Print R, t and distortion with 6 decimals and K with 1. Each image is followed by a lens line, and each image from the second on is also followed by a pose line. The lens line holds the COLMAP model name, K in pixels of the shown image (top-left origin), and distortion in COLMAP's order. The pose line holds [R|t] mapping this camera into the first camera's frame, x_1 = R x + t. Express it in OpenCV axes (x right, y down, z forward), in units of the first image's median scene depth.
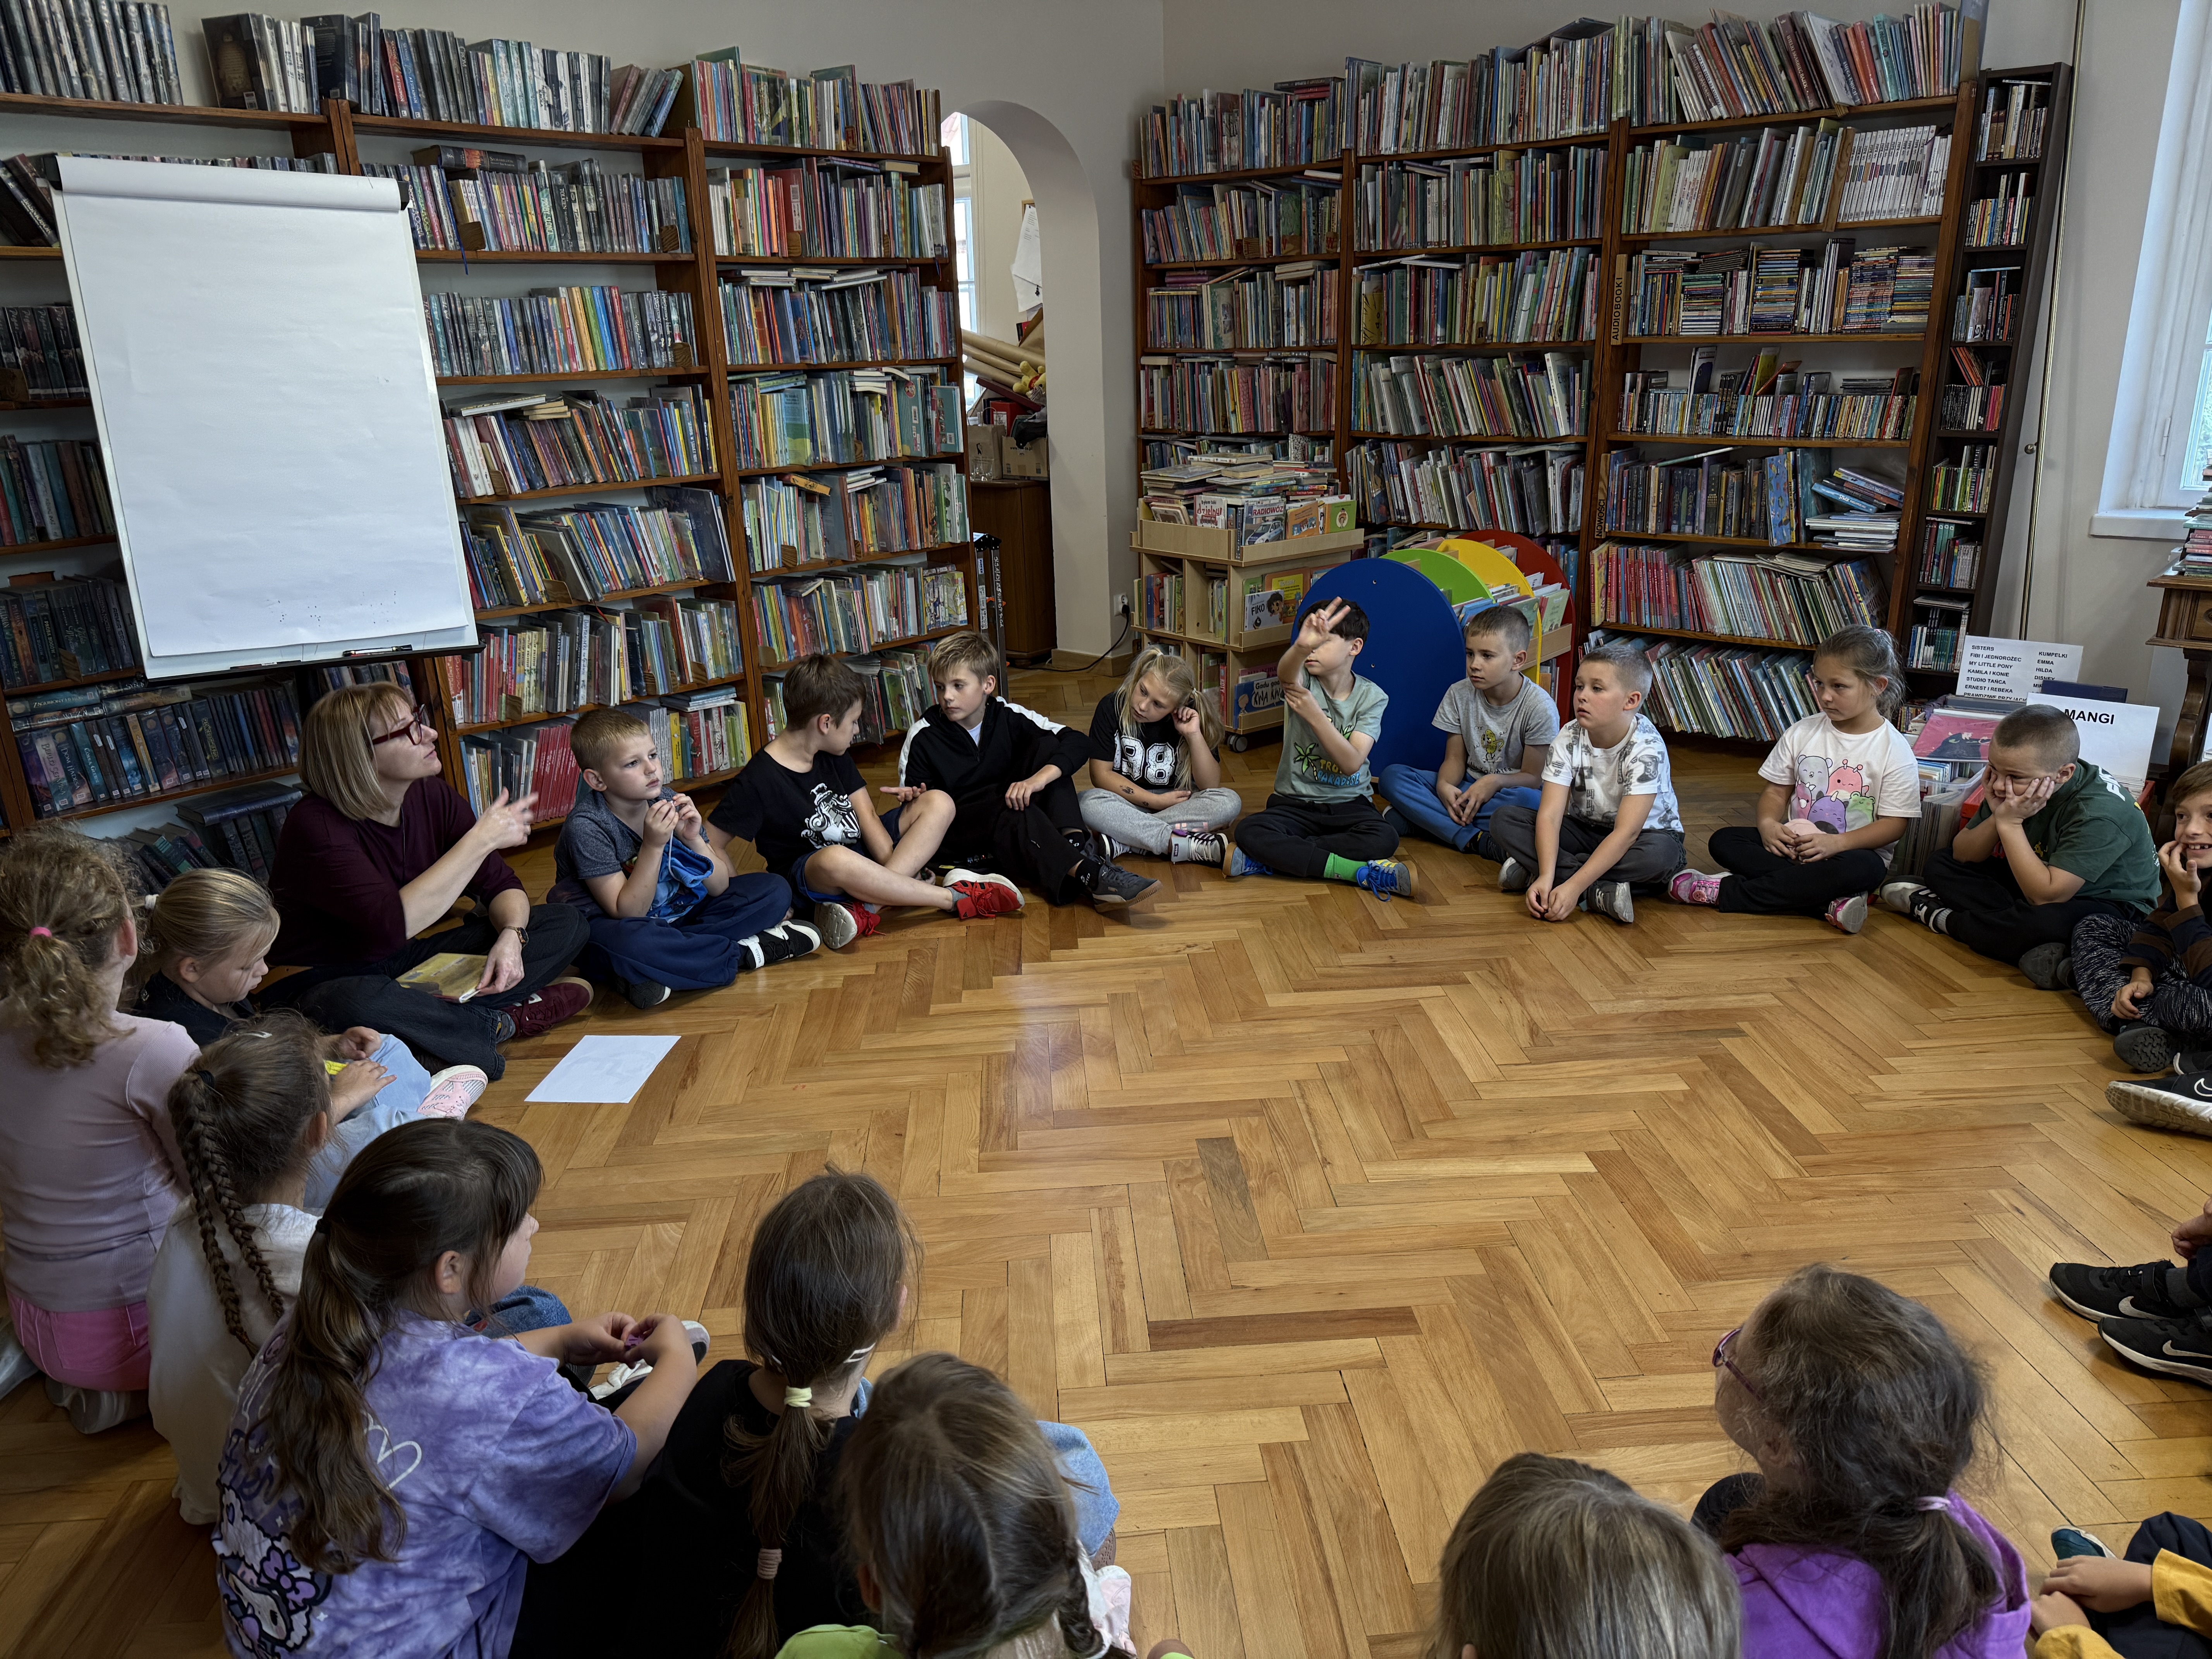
lens RADIAL K [[1546.9, 0, 1106.8], [0, 1546.9, 835.8], [0, 0, 1]] dist [0.043918, -0.060199]
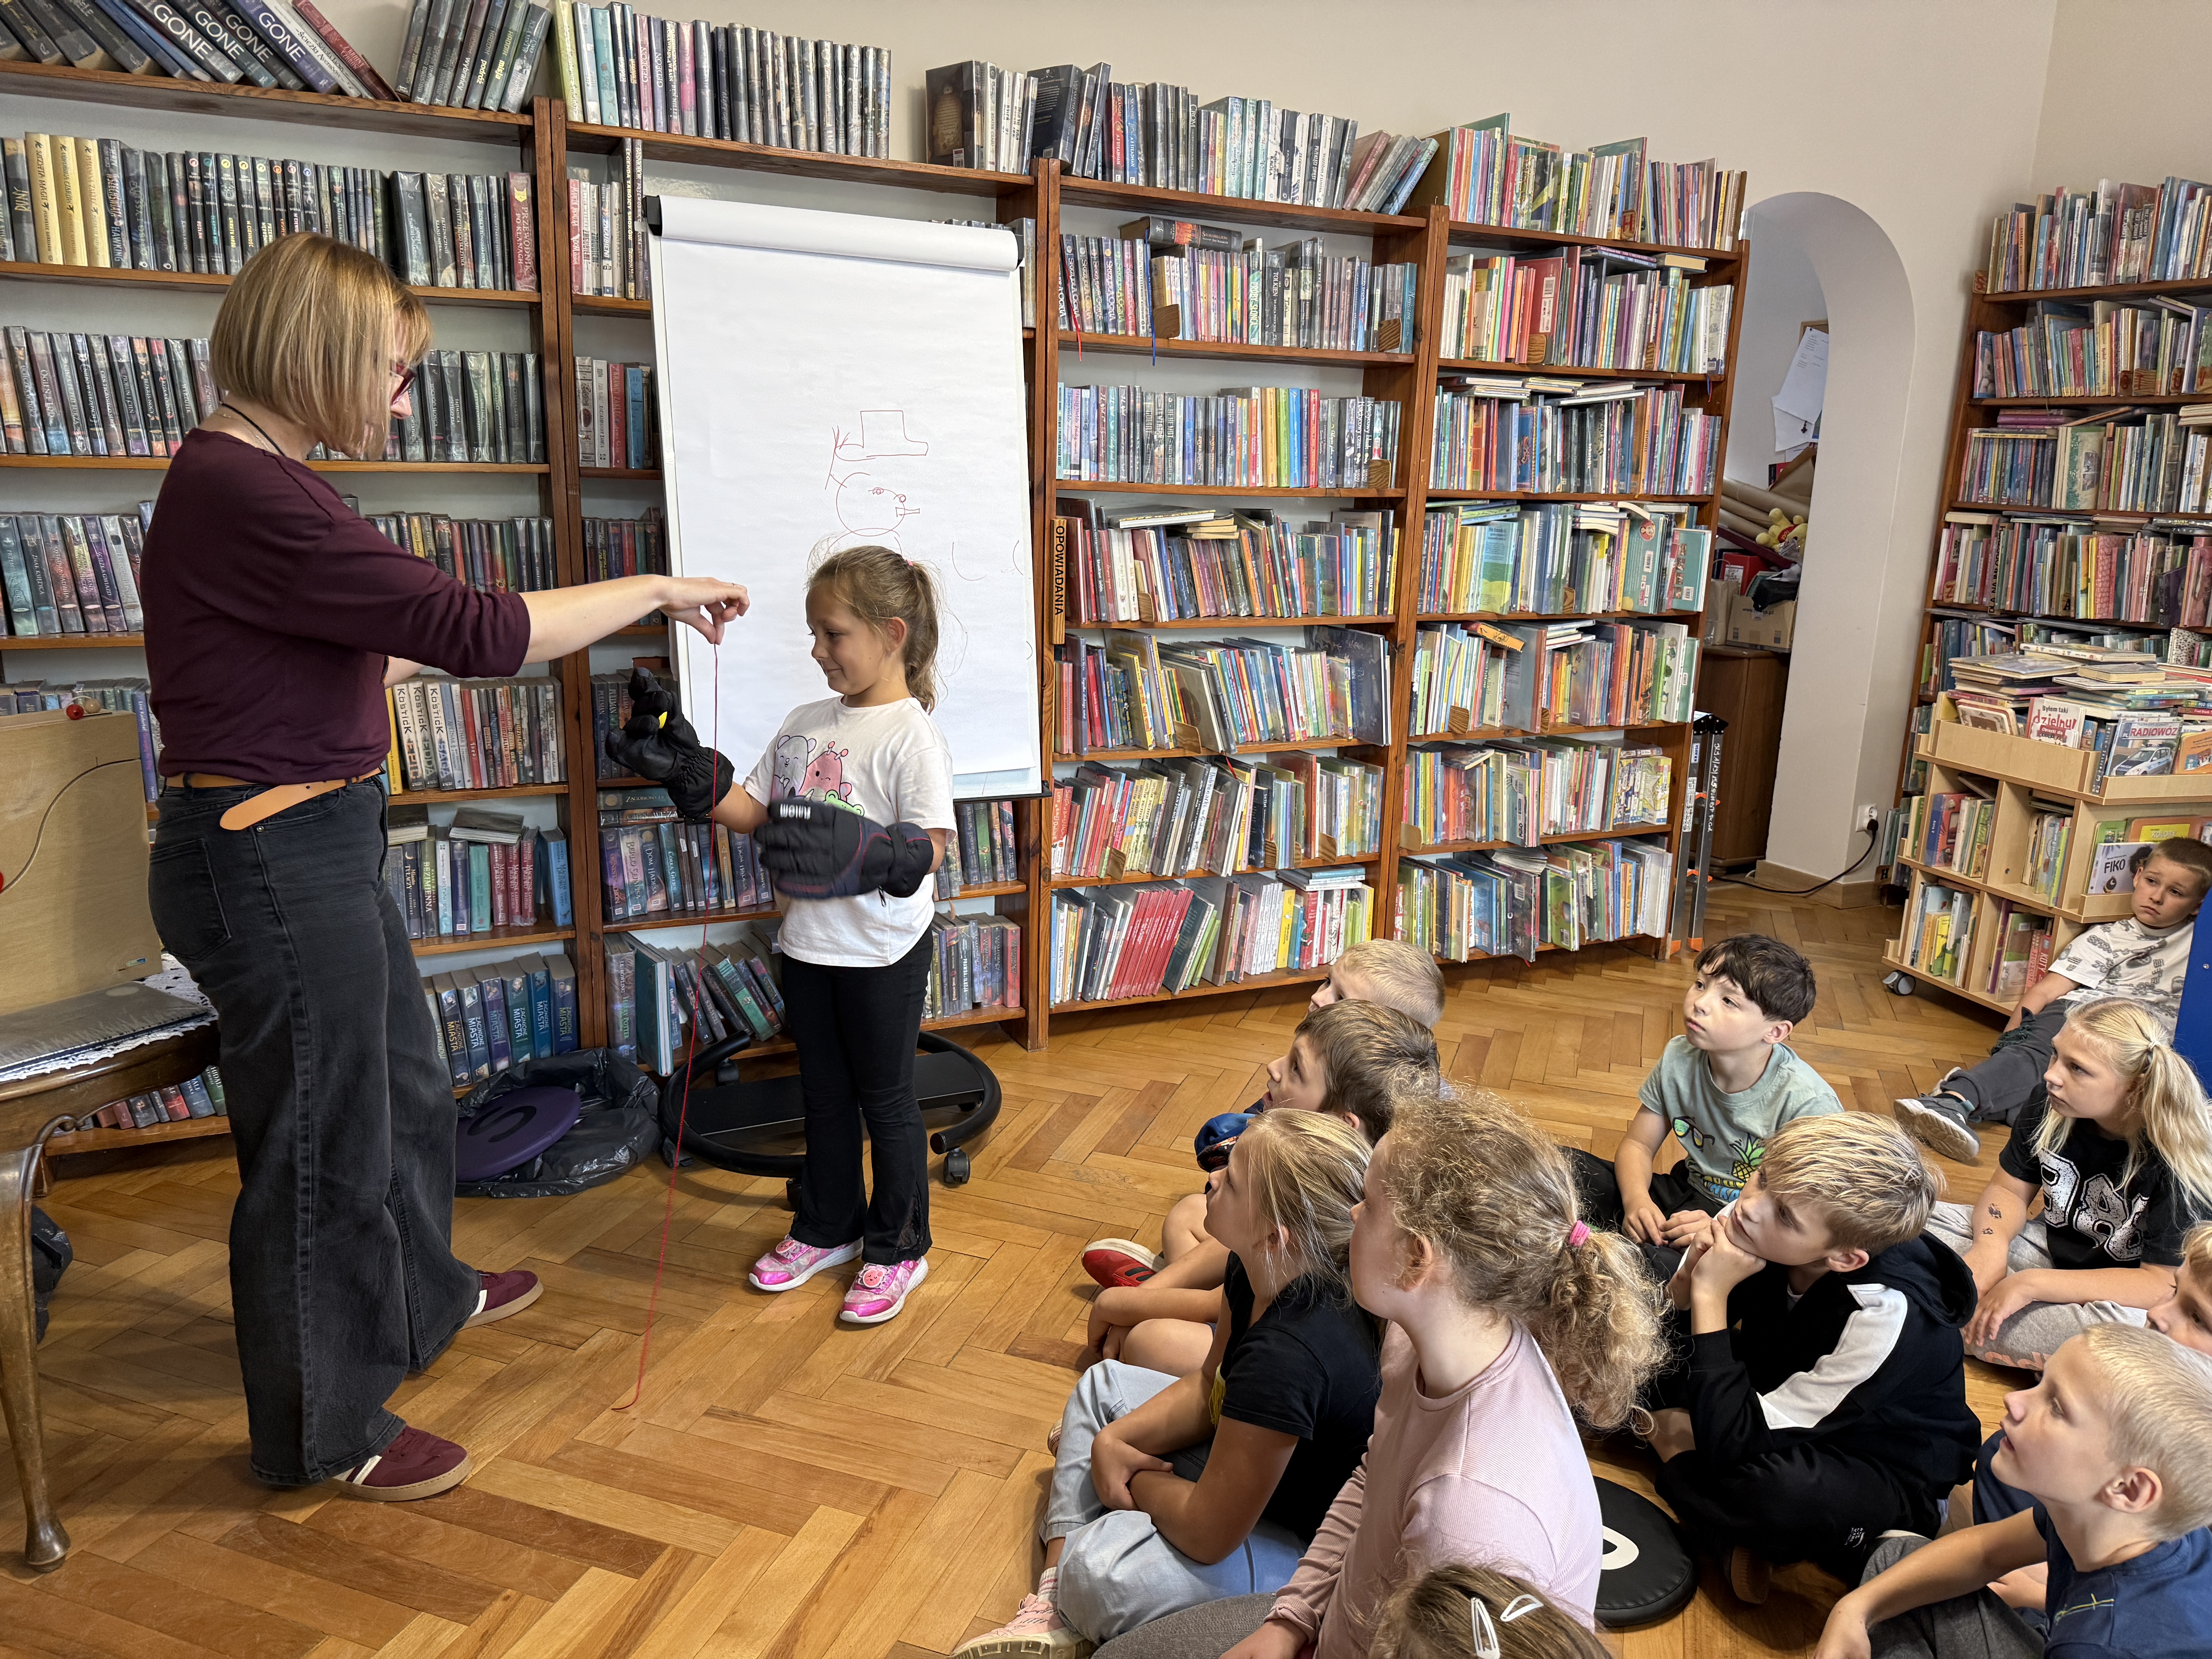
lens RADIAL K [[1546.9, 0, 1112.9], [0, 1546.9, 822.6], [0, 0, 1]] dist [0.043918, -0.060199]
pose [[0.918808, 0.142644, -0.368028, -0.069428], [-0.175714, 0.982744, -0.057779, -0.050851], [0.353436, 0.117756, 0.928018, 0.196749]]
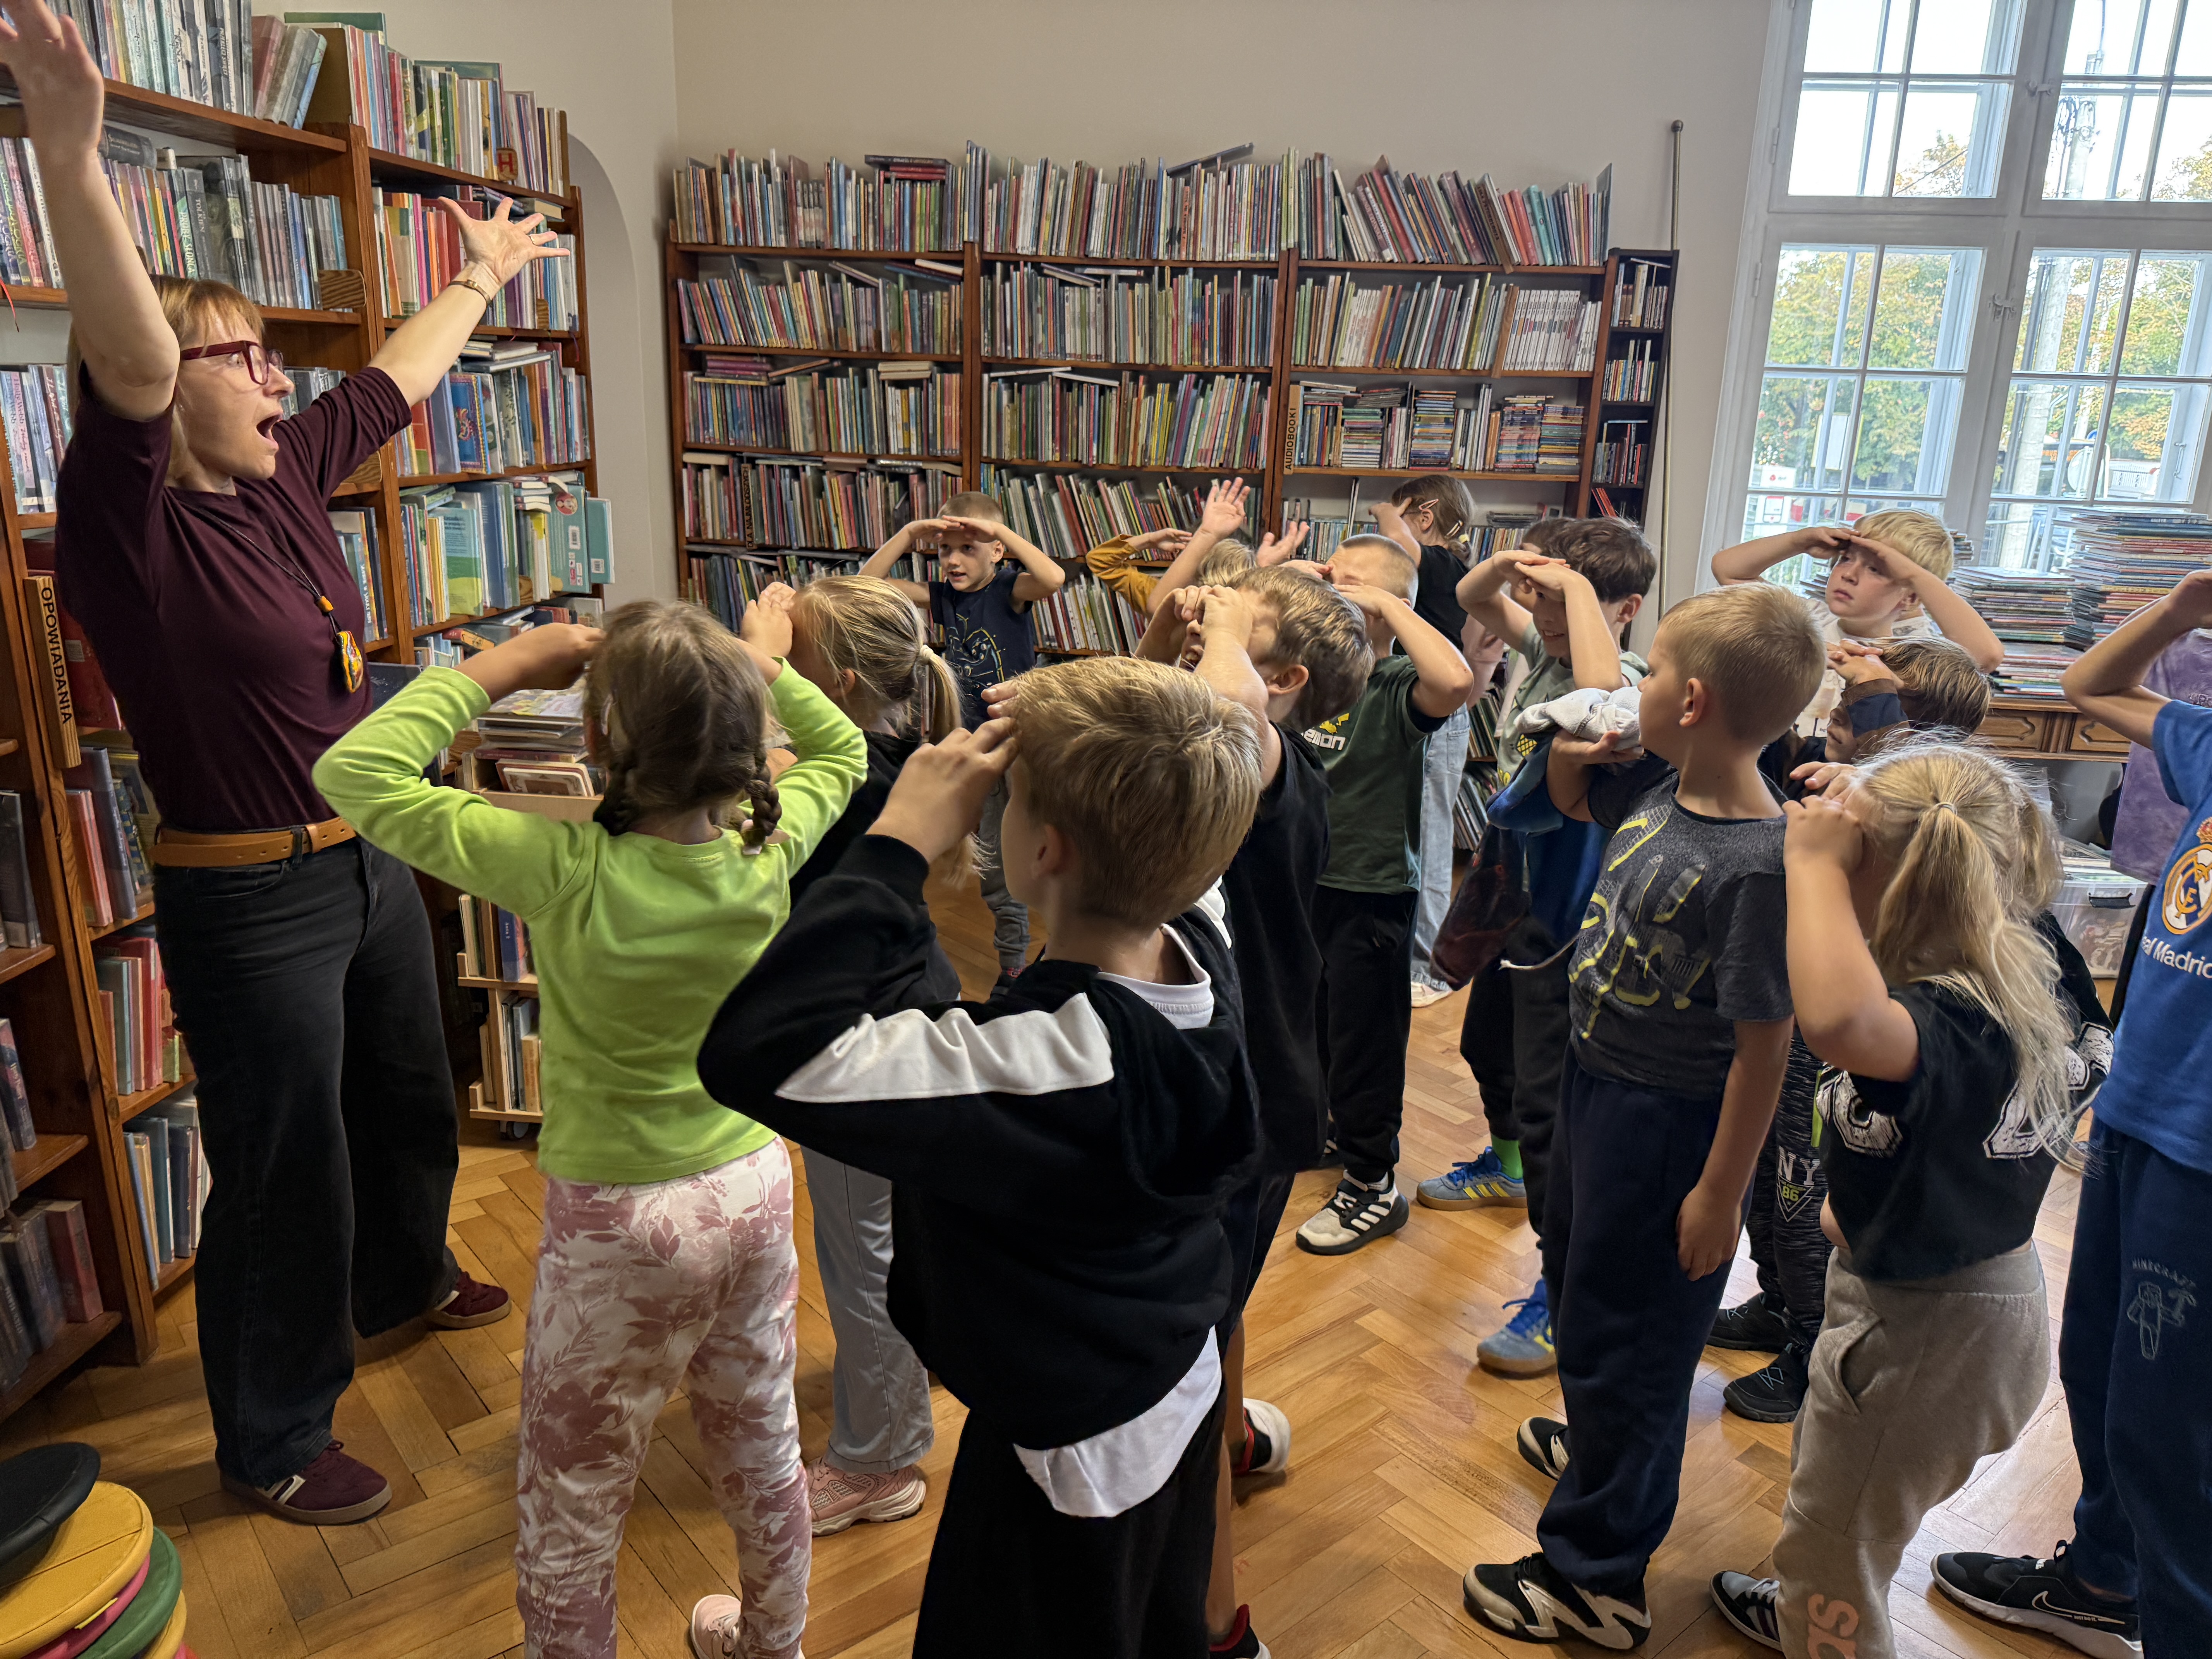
lens RADIAL K [[1546.9, 0, 1077.3], [0, 1546.9, 843.1], [0, 0, 1]] dist [0.043918, -0.060199]
pose [[0.818797, -0.111094, 0.563232, -0.393178], [0.127642, 0.991769, 0.010061, -0.113483], [-0.559714, 0.063654, 0.826238, 0.284781]]
